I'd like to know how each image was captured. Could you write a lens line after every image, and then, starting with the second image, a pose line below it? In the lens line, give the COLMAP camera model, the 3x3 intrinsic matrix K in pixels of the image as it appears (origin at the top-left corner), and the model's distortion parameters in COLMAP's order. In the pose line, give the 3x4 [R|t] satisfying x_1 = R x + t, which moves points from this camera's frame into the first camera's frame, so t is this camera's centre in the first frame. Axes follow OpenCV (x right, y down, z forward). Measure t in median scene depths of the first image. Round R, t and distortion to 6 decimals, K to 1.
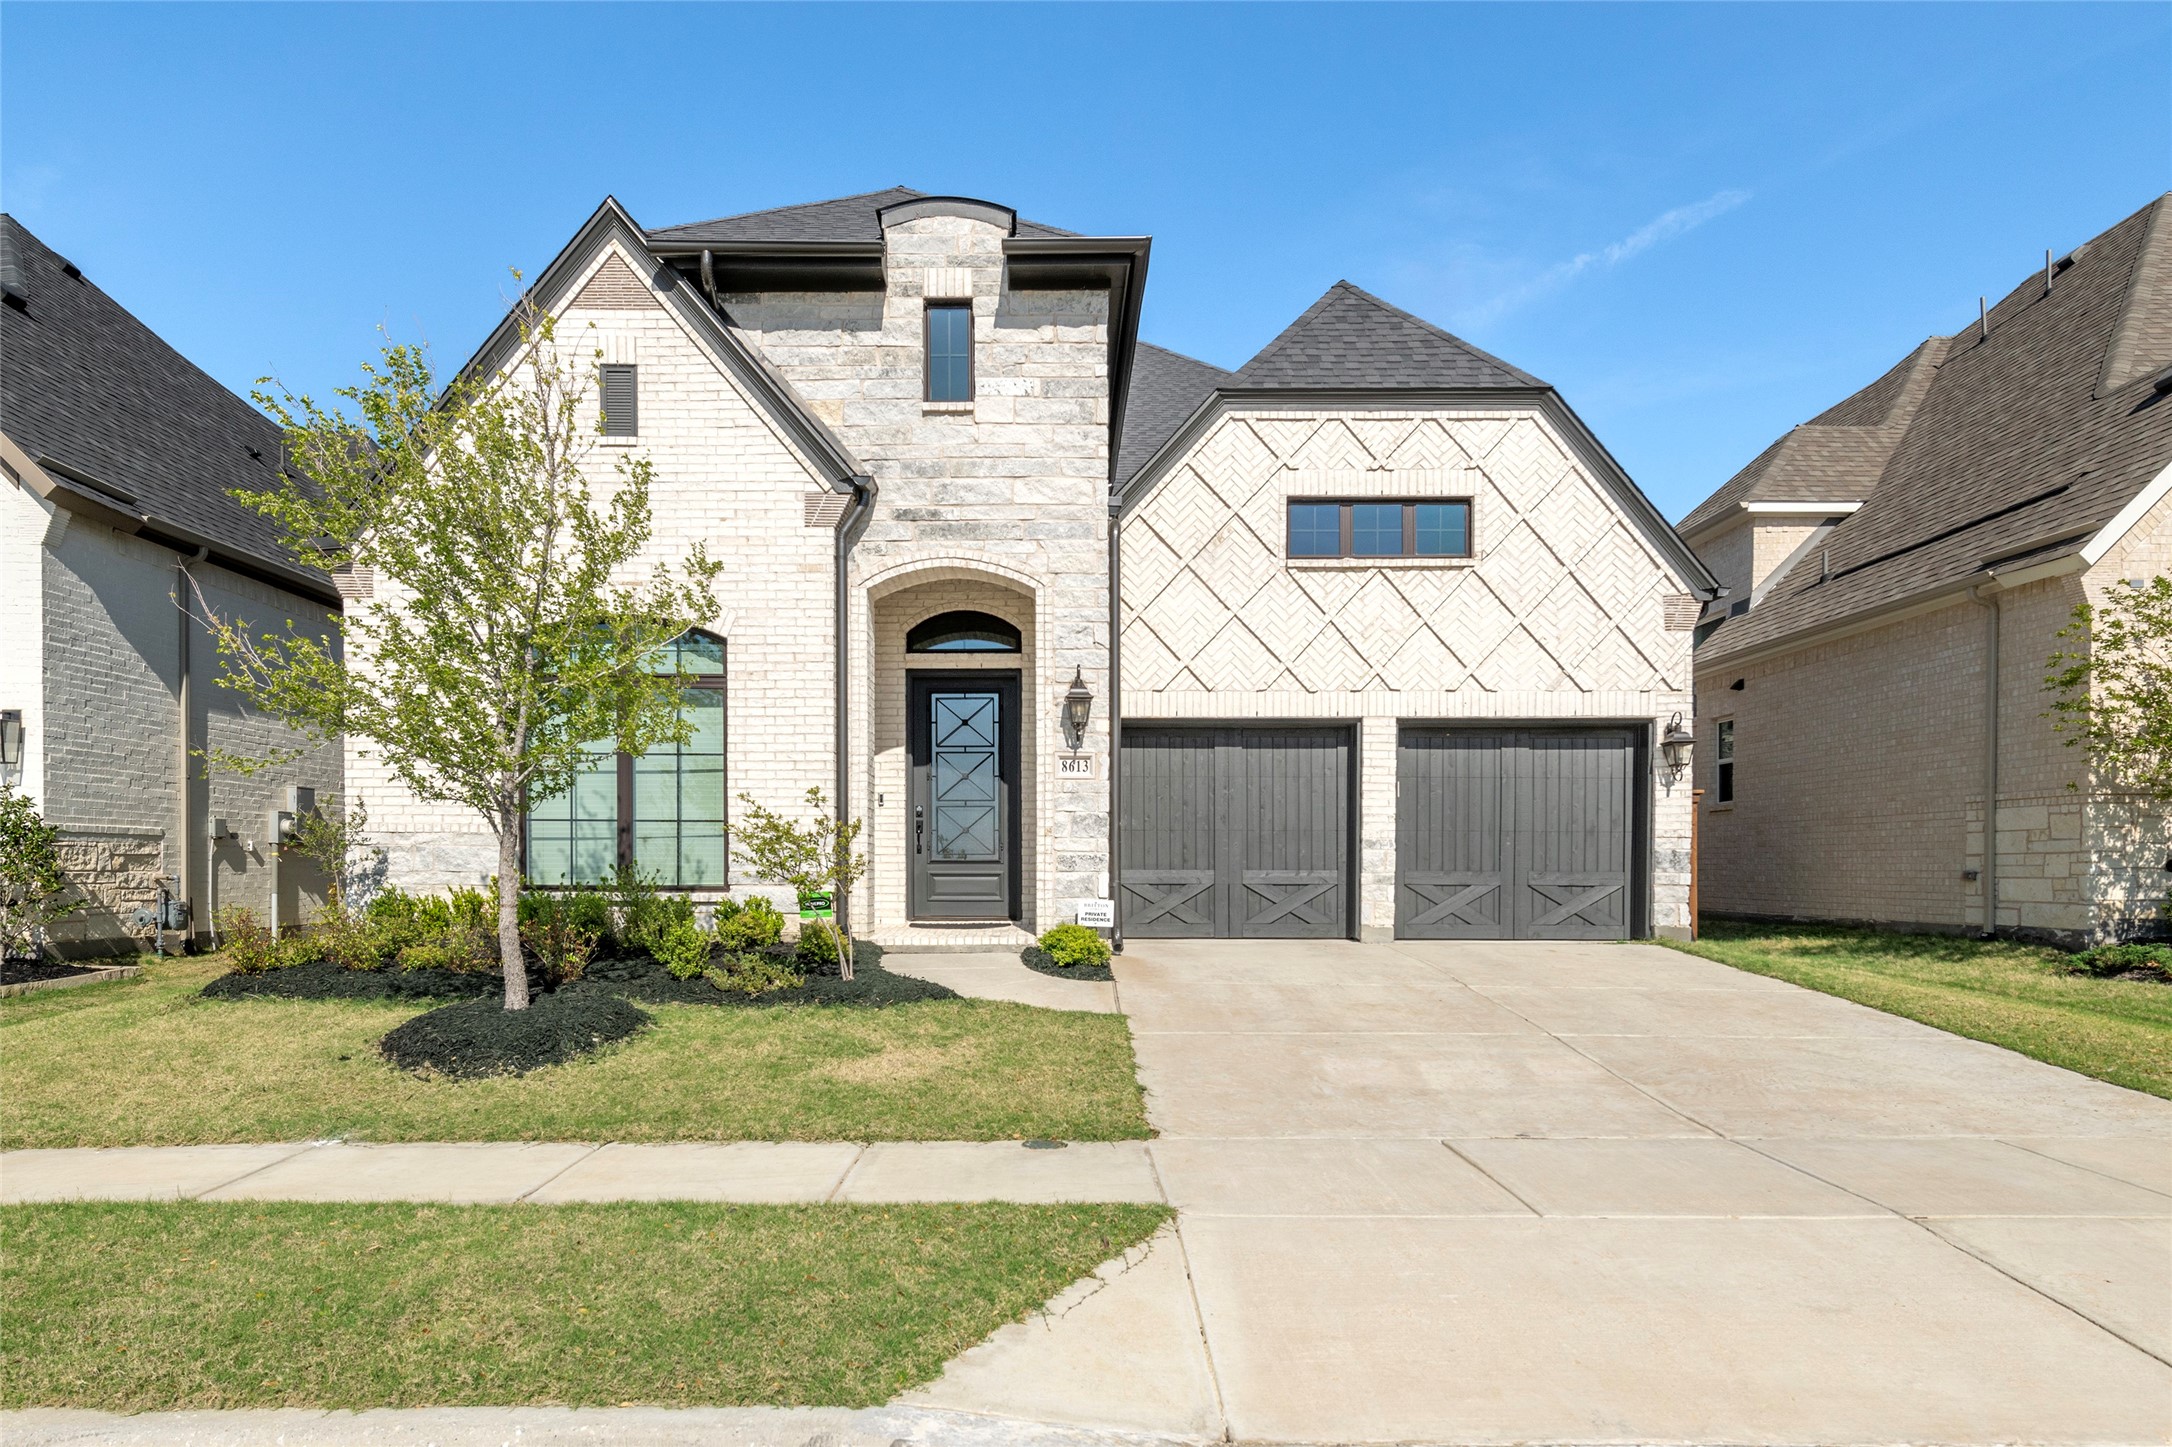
lens RADIAL K [[864.9, 0, 1088.7], [0, 864.9, 715.5], [0, 0, 1]] dist [0.003532, 0.000045]
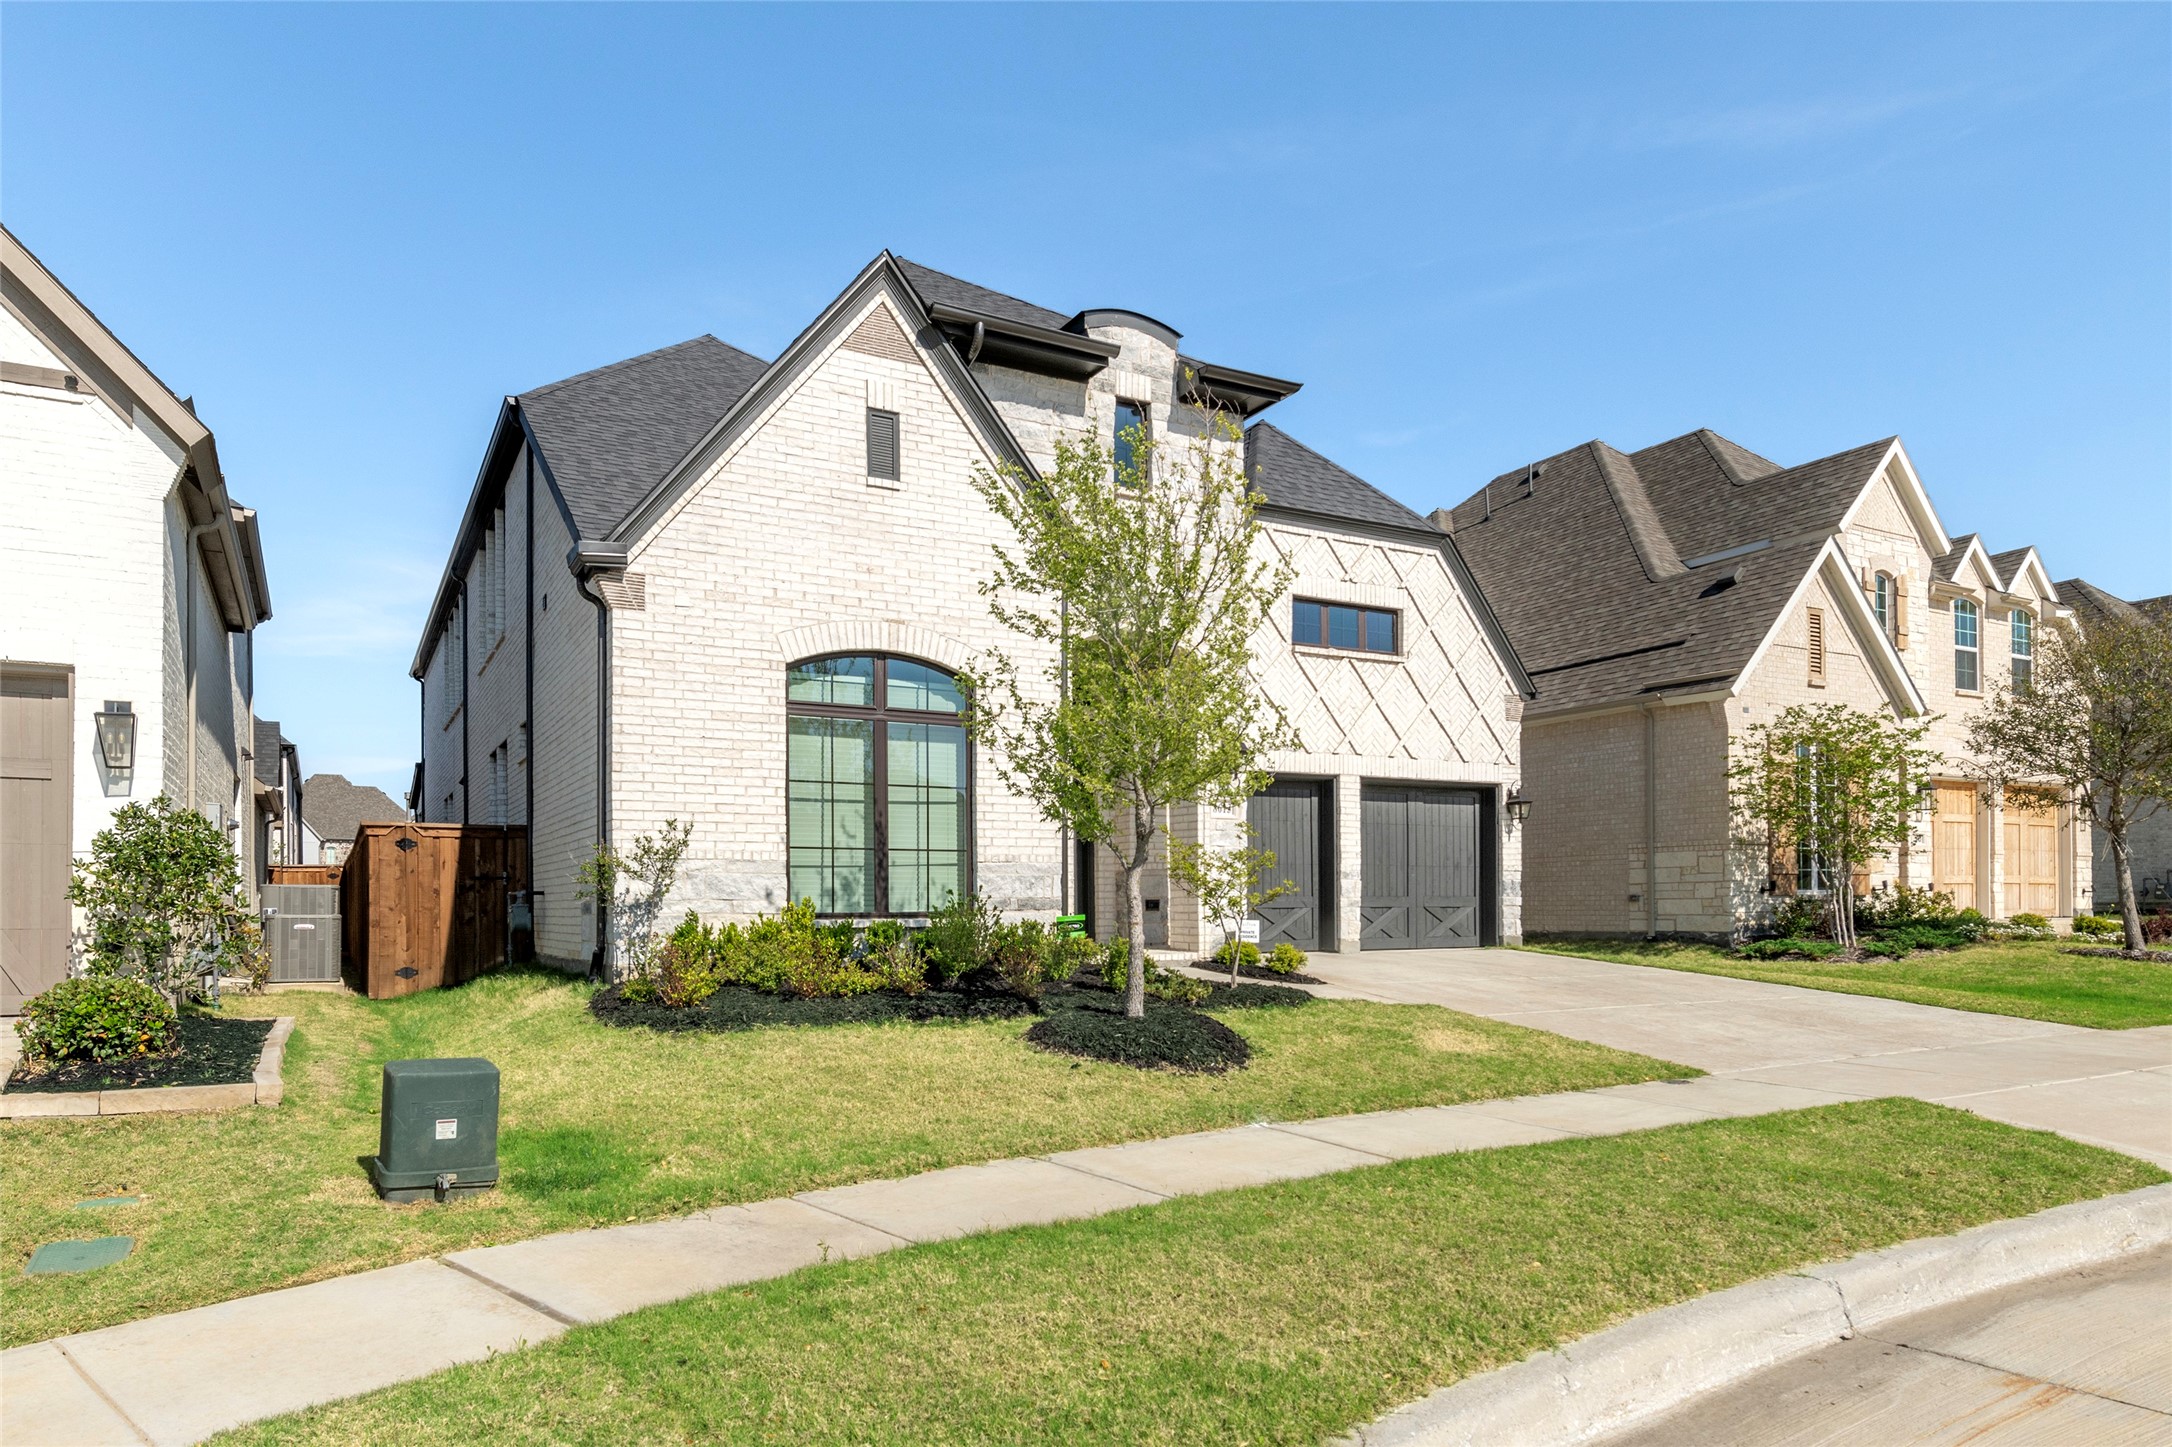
lens RADIAL K [[789.8, 0, 1085.1], [0, 789.8, 744.1], [0, 0, 1]] dist [0.001922, 0.000040]
pose [[0.948683, 0.053849, 0.311609, -0.406841], [-0.047468, 0.998479, -0.028031, 0.007299], [-0.312645, 0.011801, 0.949797, 0.019038]]
